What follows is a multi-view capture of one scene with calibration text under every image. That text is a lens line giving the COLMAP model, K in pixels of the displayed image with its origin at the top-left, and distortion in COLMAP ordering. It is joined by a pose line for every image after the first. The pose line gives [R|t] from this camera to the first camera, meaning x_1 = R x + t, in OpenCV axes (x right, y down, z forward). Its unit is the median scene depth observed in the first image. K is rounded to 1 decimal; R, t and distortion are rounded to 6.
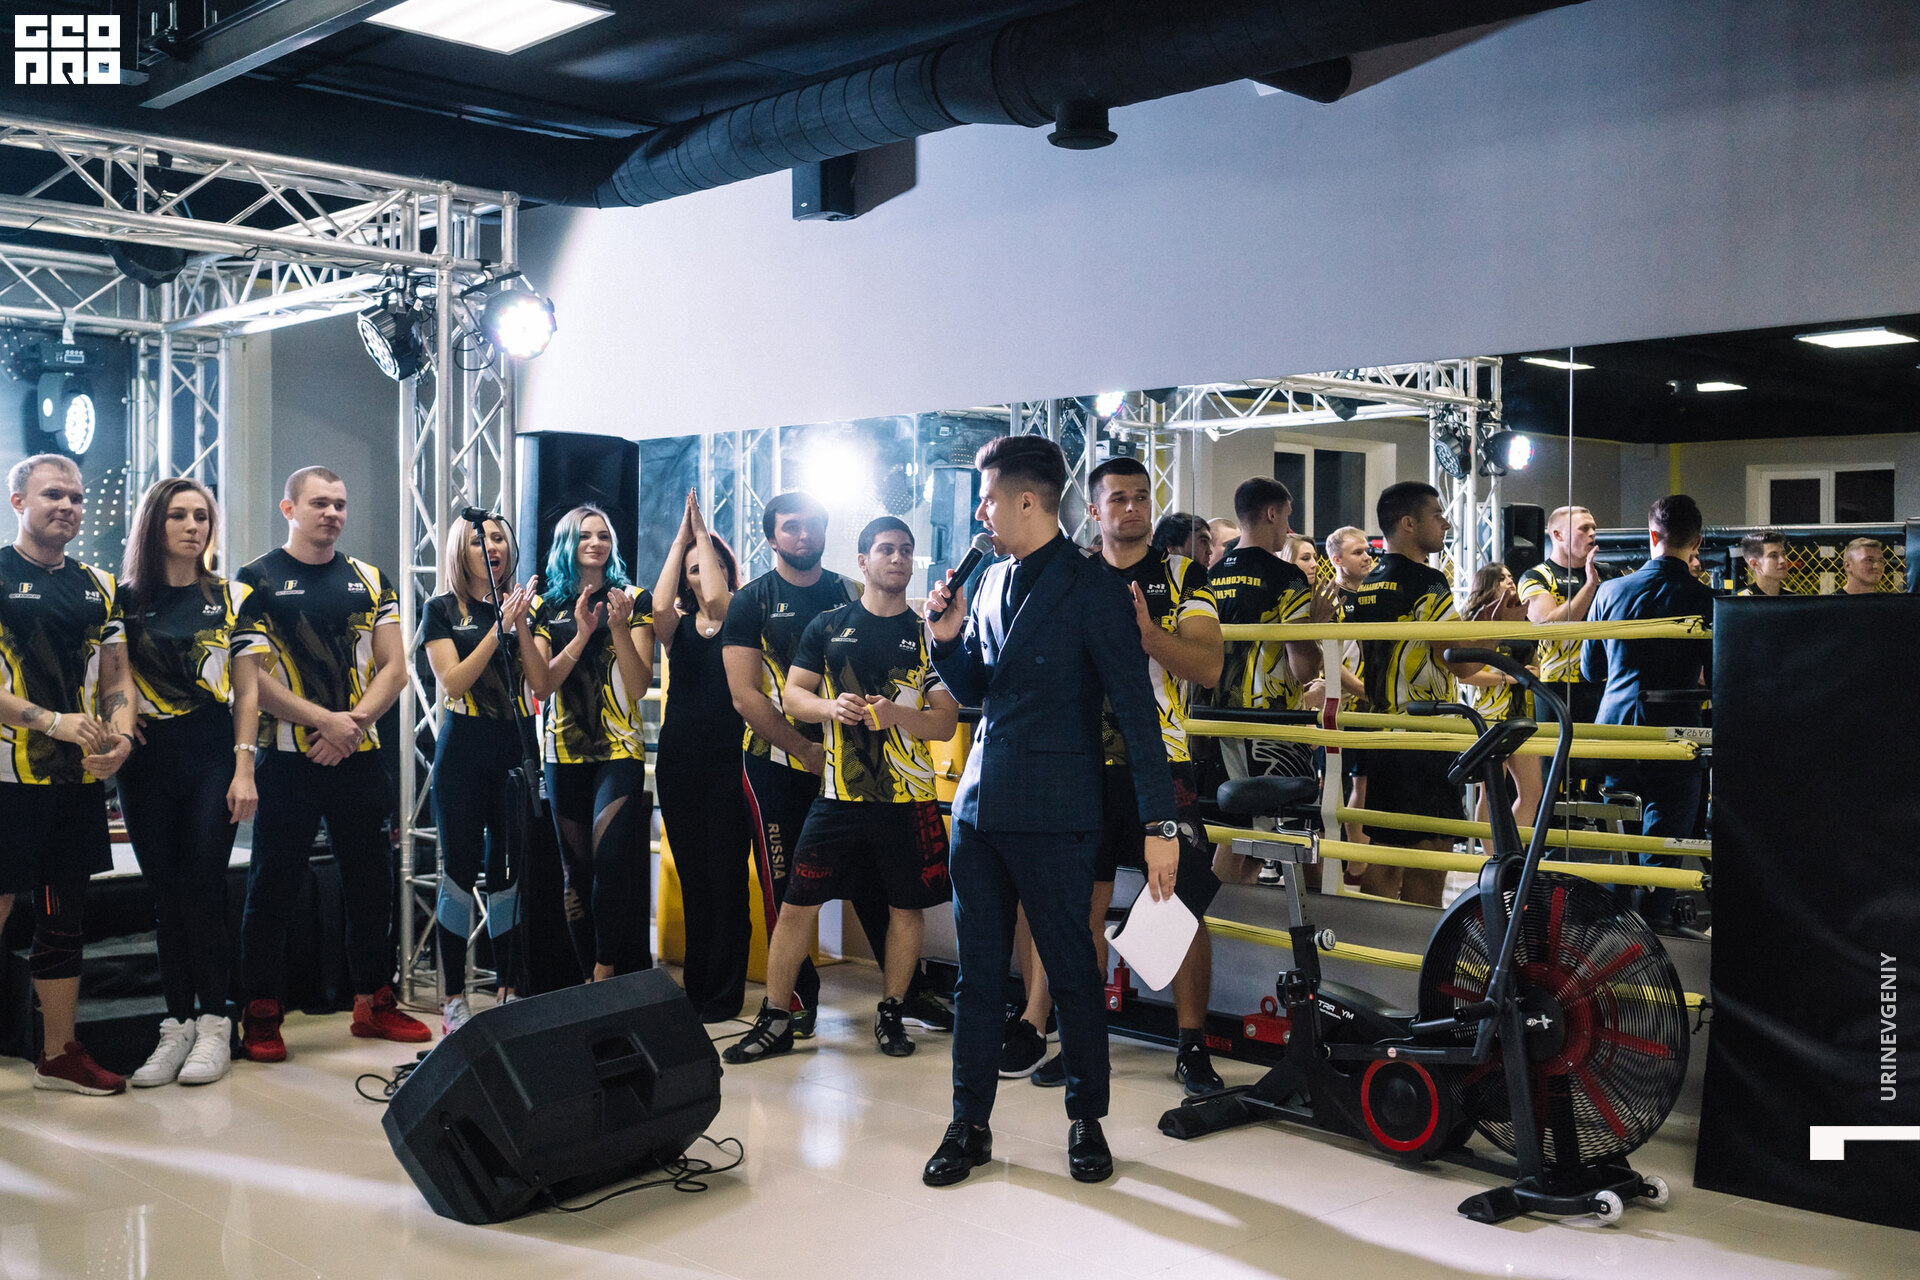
lens RADIAL K [[2065.3, 0, 965.6], [0, 2065.3, 632.8], [0, 0, 1]] dist [0.064593, -0.250726]
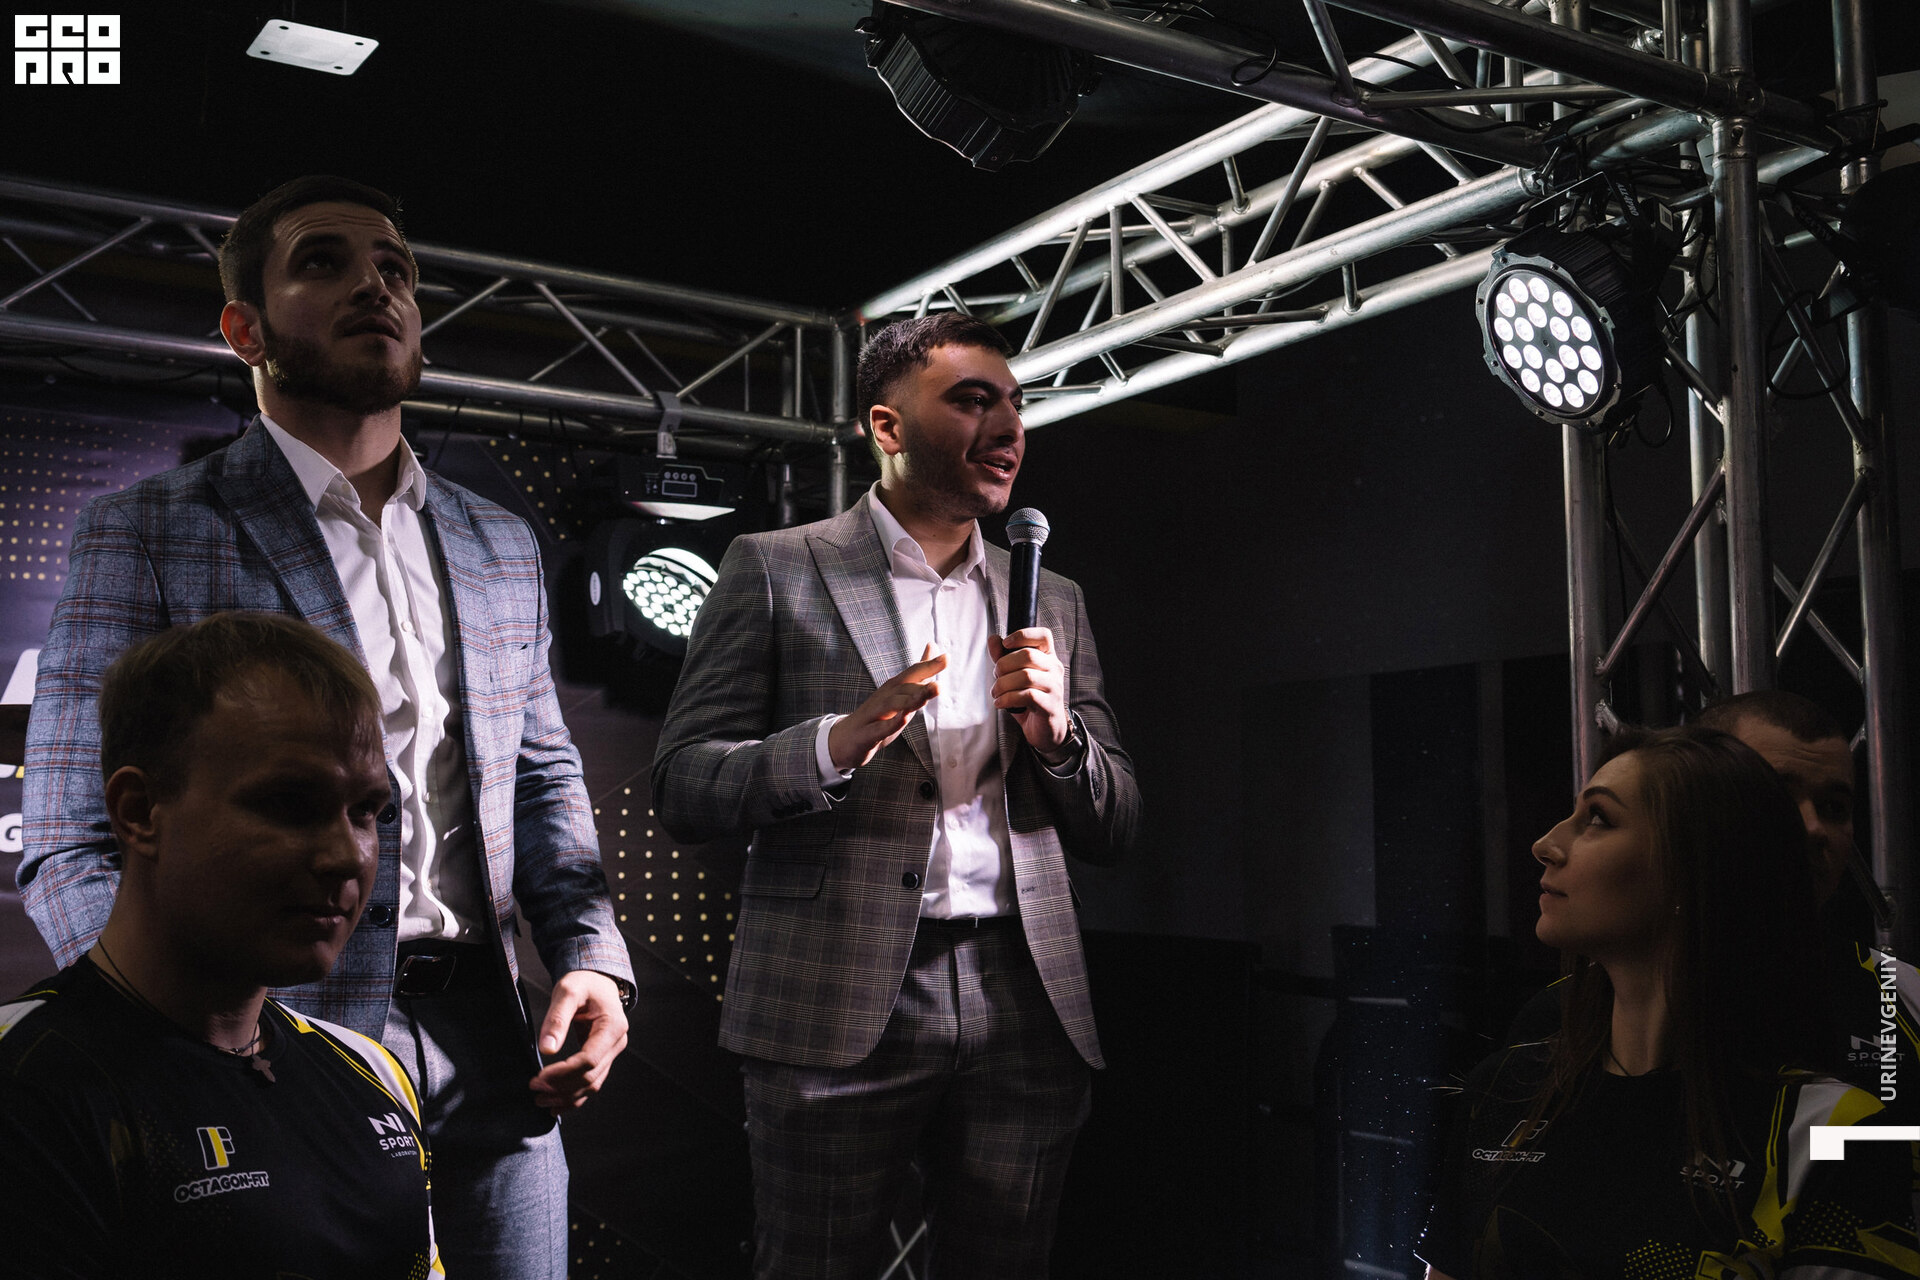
lens RADIAL K [[1979.1, 0, 960.0], [0, 1979.1, 640.0], [0, 0, 1]] dist [0.071323, -0.234477]
pose [[0.978777, -0.021452, -0.203801, -0.314762], [-0.002867, 0.992975, -0.118287, -0.046900], [0.204907, 0.116361, 0.971840, 0.651955]]
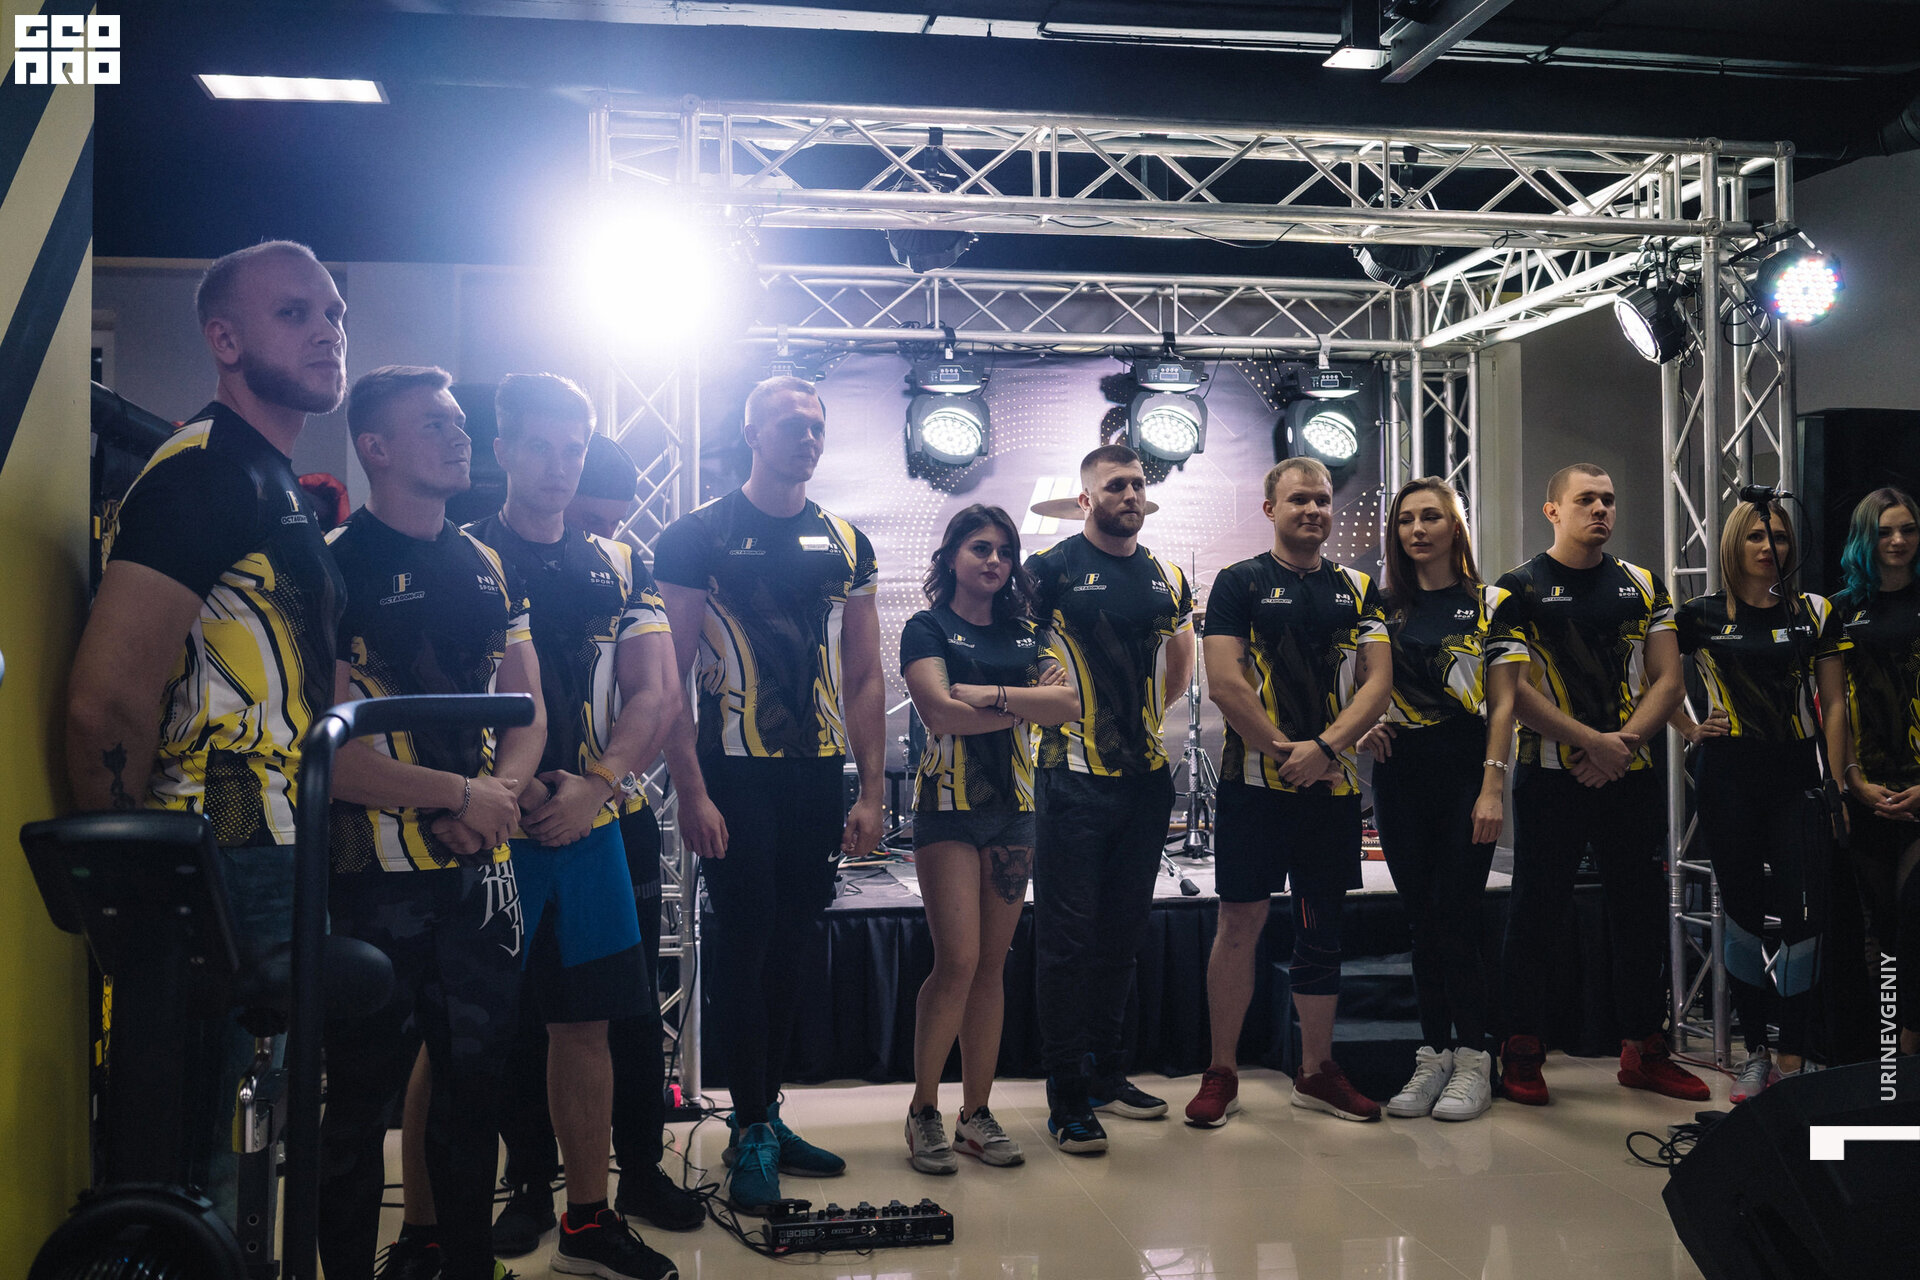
lens RADIAL K [[1999.9, 0, 960.0], [0, 1999.9, 640.0], [0, 0, 1]] dist [0.056200, -0.246861]
pose [[0.827273, -0.017201, -0.561537, -0.035905], [0.006388, 0.999755, -0.021215, 0.015667], [0.561764, 0.013963, 0.827180, 0.102573]]
